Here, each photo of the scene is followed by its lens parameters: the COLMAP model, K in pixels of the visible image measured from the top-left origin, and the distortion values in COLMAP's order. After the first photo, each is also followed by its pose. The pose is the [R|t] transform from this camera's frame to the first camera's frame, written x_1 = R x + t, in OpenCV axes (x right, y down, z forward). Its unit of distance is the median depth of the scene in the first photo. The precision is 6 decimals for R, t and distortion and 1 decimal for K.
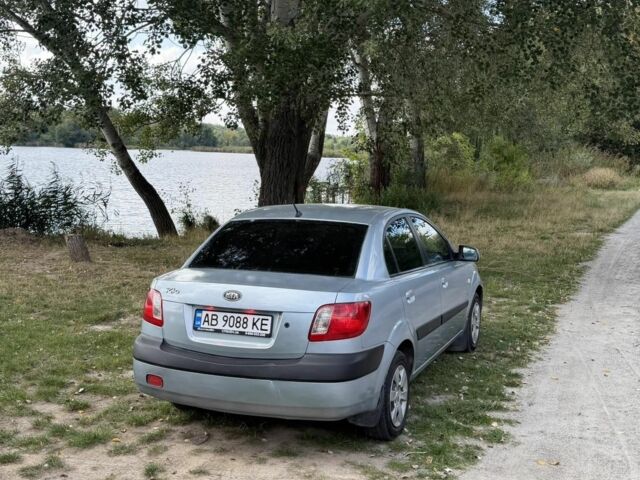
lens RADIAL K [[764.6, 0, 320.0], [0, 764.6, 240.0], [0, 0, 1]] dist [0.202365, -0.463421]
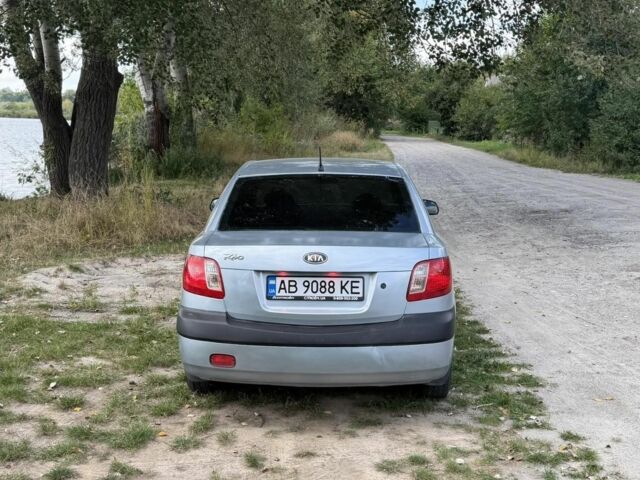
lens RADIAL K [[764.6, 0, 320.0], [0, 764.6, 240.0], [0, 0, 1]] dist [0.202365, -0.463421]
pose [[0.936520, -0.050041, 0.347025, -0.410625], [0.033876, 0.998046, 0.052498, 0.004276], [-0.348974, -0.037410, 0.936386, 0.155221]]
